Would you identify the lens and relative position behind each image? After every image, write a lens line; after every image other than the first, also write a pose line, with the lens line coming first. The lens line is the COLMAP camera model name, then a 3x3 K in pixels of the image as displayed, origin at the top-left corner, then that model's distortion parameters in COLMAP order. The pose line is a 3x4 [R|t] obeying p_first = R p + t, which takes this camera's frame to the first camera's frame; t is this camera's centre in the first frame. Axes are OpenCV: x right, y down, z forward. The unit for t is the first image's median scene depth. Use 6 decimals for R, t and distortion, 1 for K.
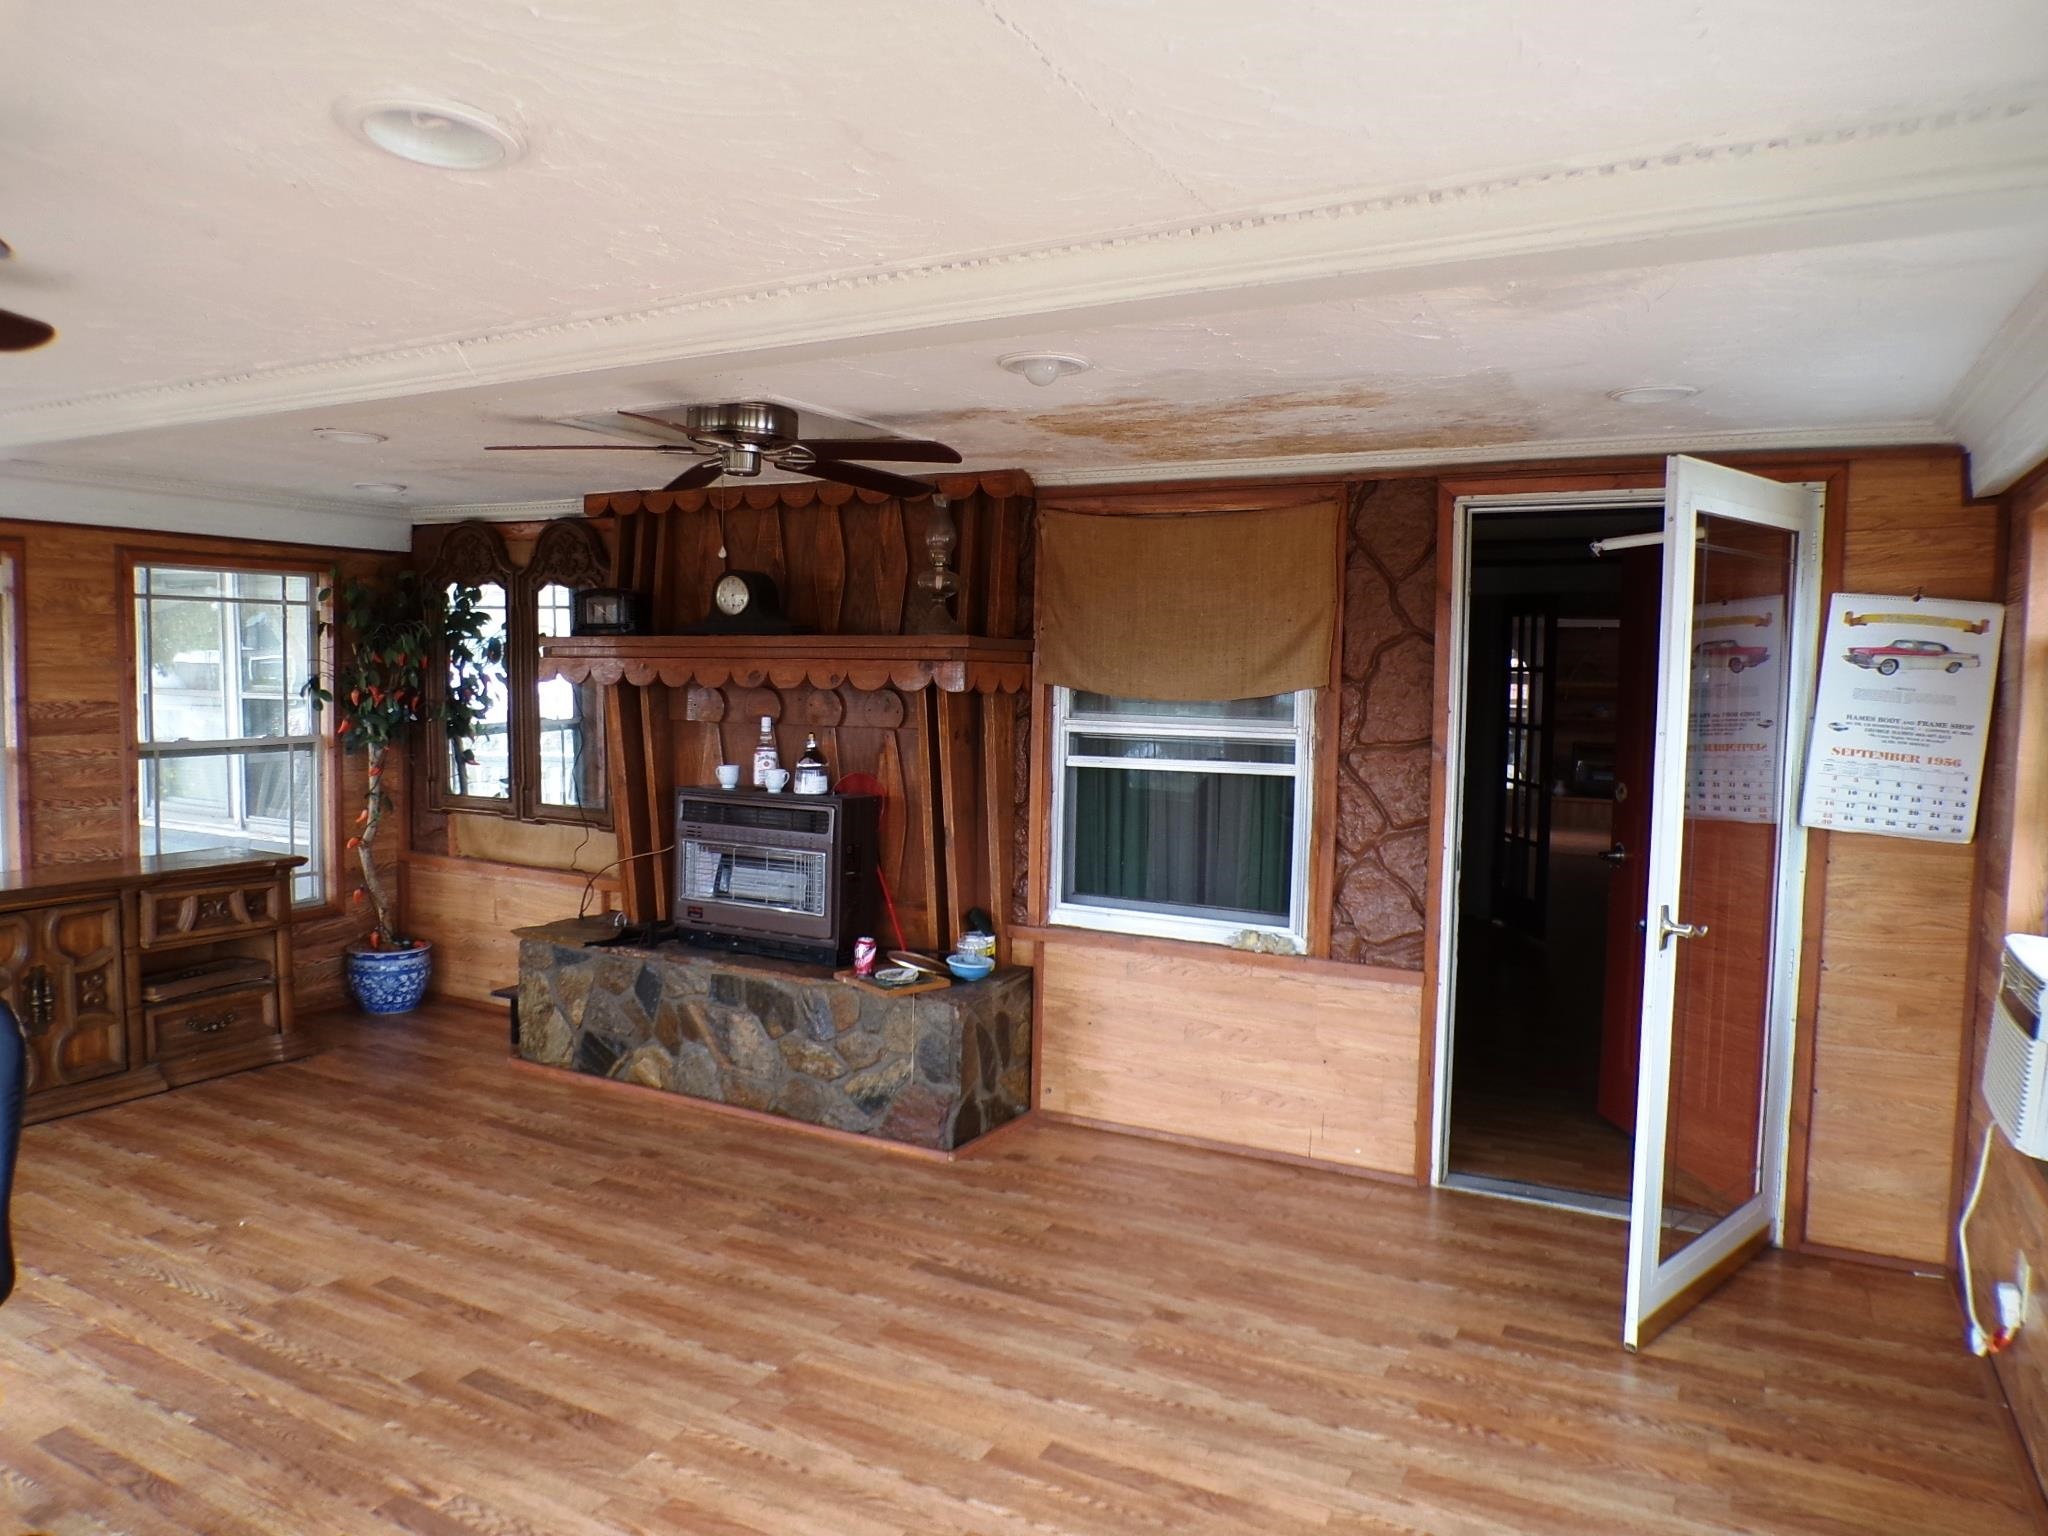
lens RADIAL K [[1406.9, 0, 1017.6], [0, 1406.9, 768.2], [0, 0, 1]] dist [-0.012057, 0.002220]
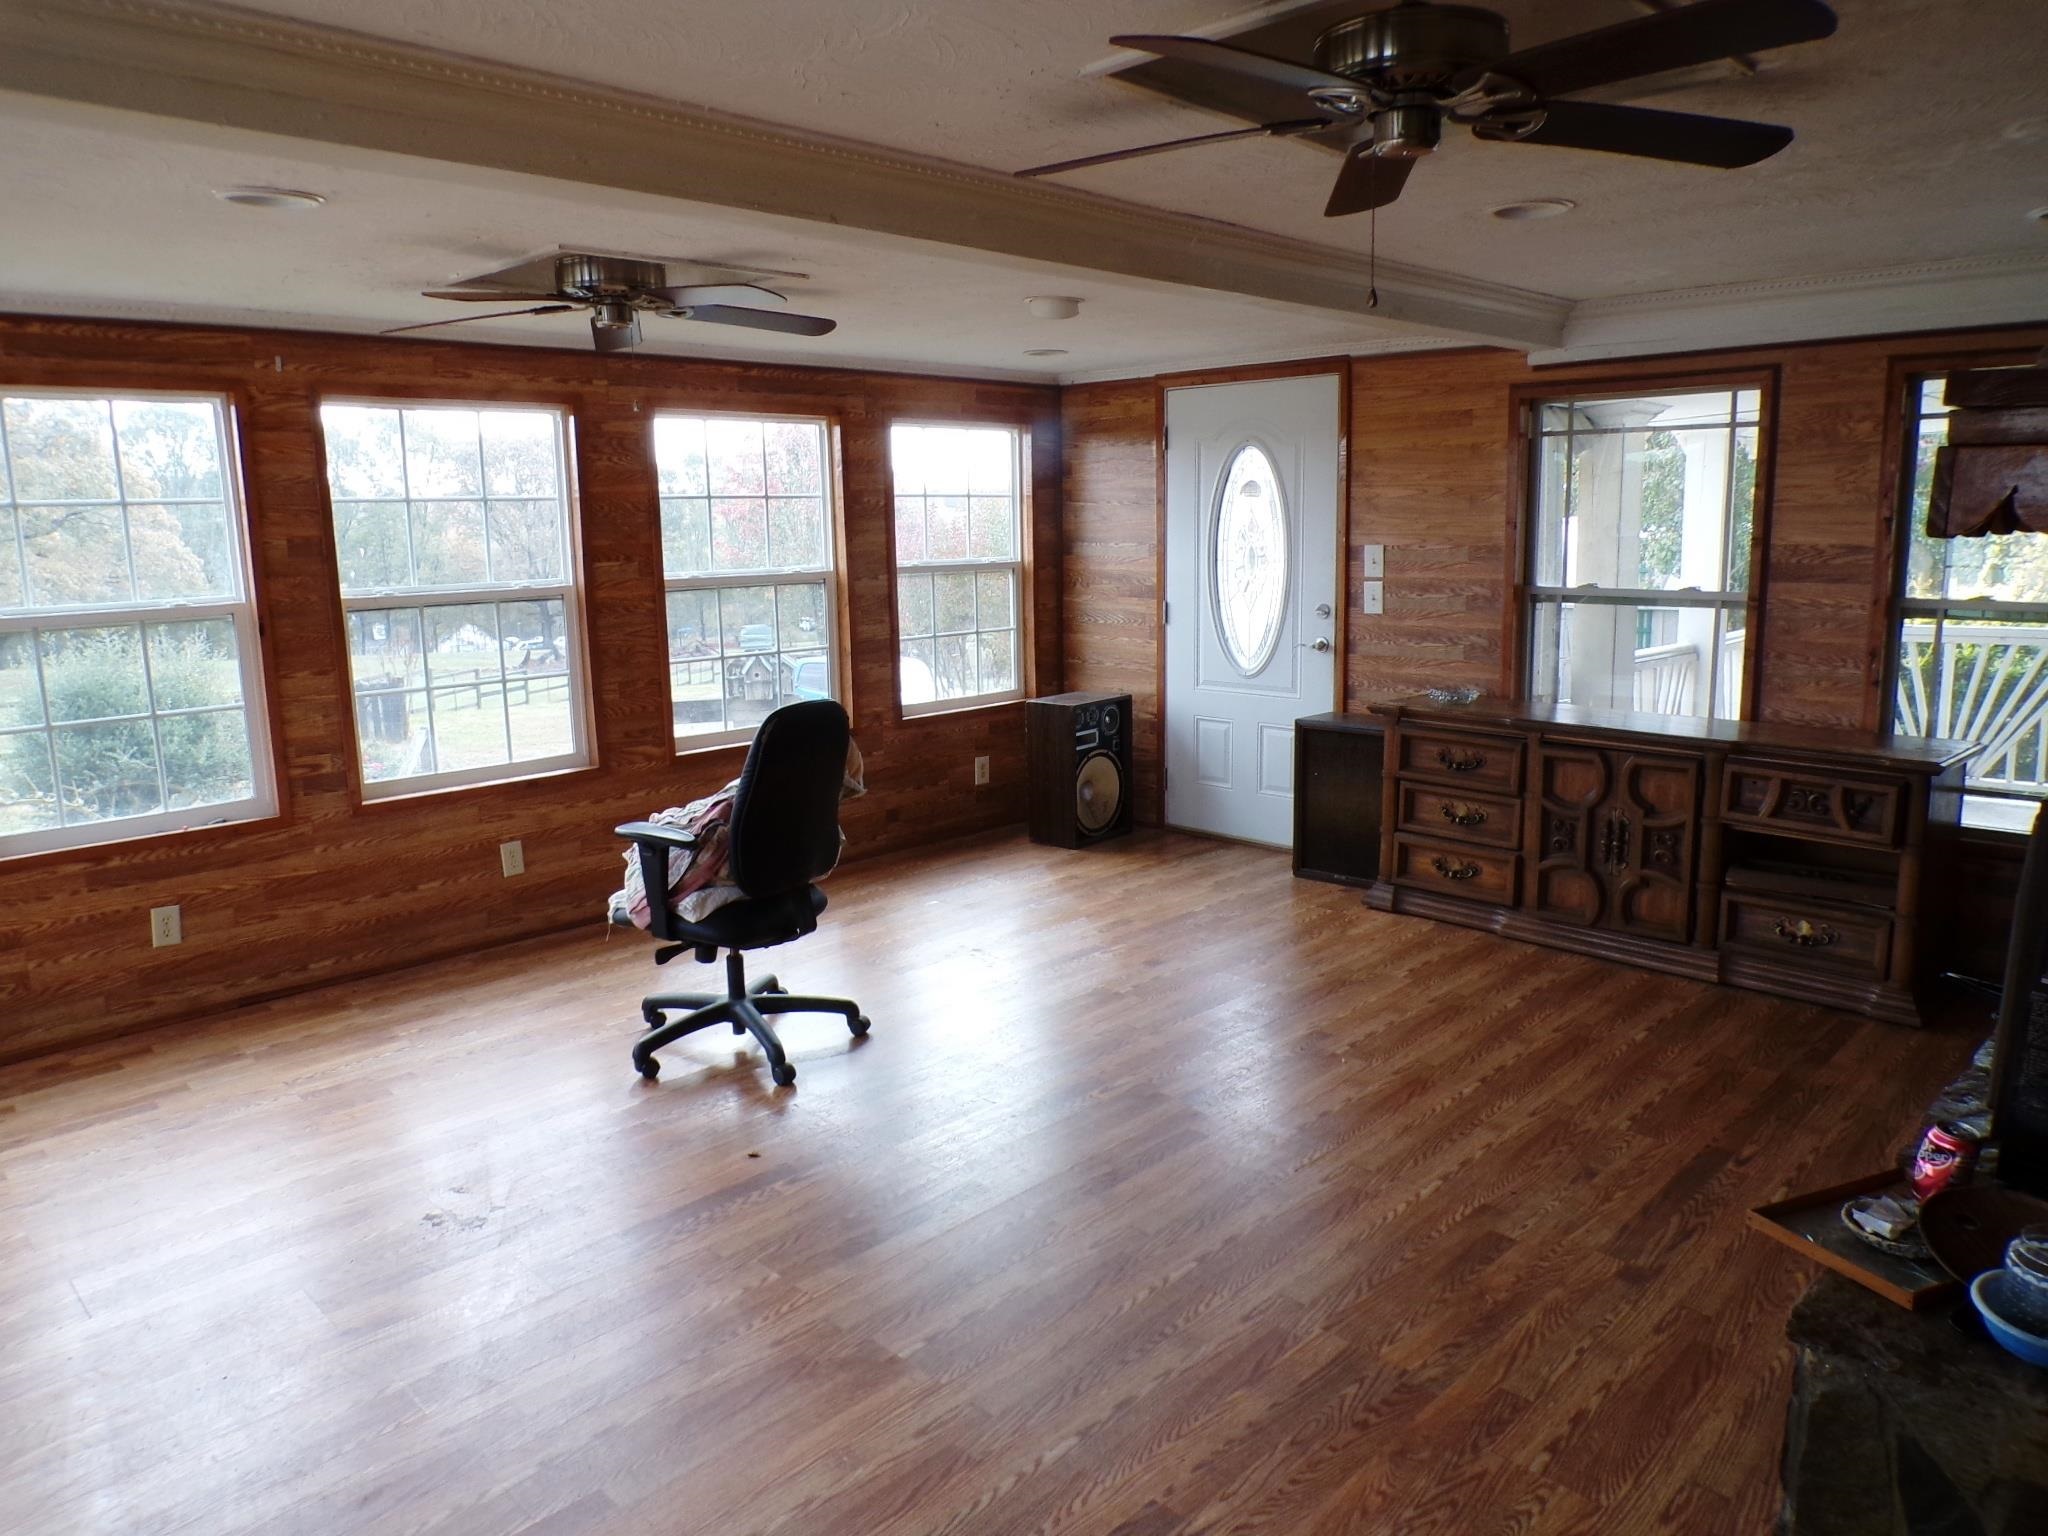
lens RADIAL K [[1406.9, 0, 1021.7], [0, 1406.9, 766.6], [0, 0, 1]] dist [-0.012057, 0.002220]
pose [[-0.290882, 0.169022, -0.941711, 0.351418], [-0.048090, 0.980445, 0.190828, -0.057526], [0.955550, 0.100796, -0.277065, 0.807371]]
